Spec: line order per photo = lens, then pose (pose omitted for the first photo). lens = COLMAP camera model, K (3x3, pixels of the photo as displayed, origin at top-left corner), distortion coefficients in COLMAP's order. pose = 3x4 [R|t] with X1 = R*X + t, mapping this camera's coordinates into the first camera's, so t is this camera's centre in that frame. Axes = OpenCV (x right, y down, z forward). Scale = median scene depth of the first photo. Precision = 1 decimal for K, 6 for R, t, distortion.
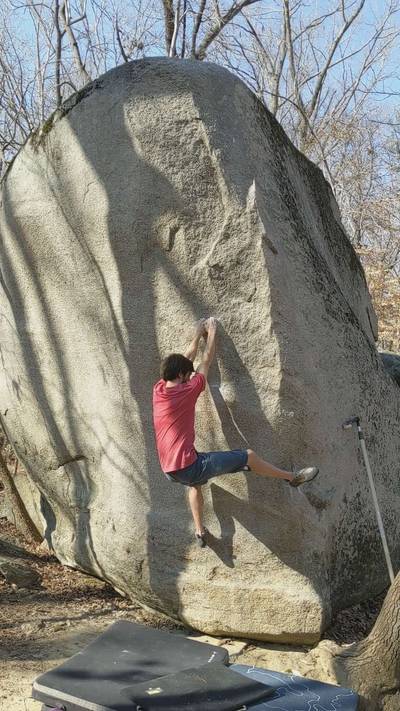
lens RADIAL K [[662.1, 0, 194.4], [0, 662.1, 359.1], [0, 0, 1]] dist [0.043965, 0.000000]
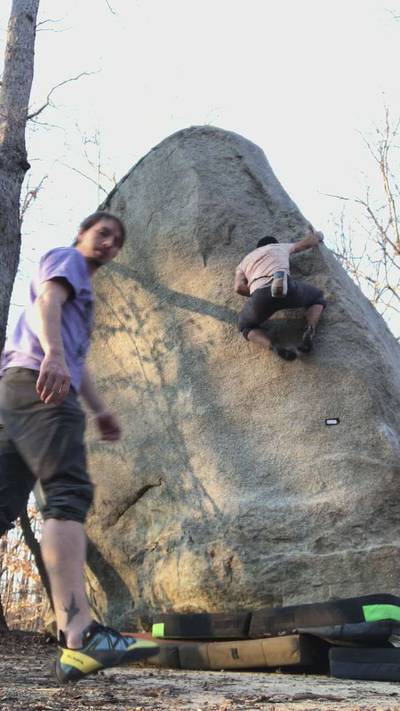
lens RADIAL K [[507.3, 0, 208.0], [0, 507.3, 369.2], [0, 0, 1]] dist [0.045647, -0.003632]
pose [[0.994856, -0.080158, 0.061942, -0.144405], [0.097631, 0.921802, -0.375166, 0.351472], [-0.027026, 0.379283, 0.924886, 0.283869]]
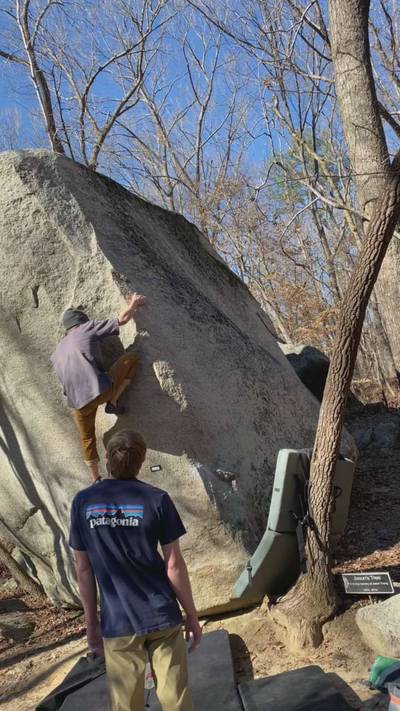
lens RADIAL K [[561.0, 0, 205.7], [0, 561.0, 354.6], [0, 0, 1]] dist [0.058442, -0.040802]
pose [[0.950831, -0.304666, 0.055672, 0.160083], [0.308176, 0.948581, -0.072264, 0.074951], [-0.030793, 0.085868, 0.995831, 0.025406]]
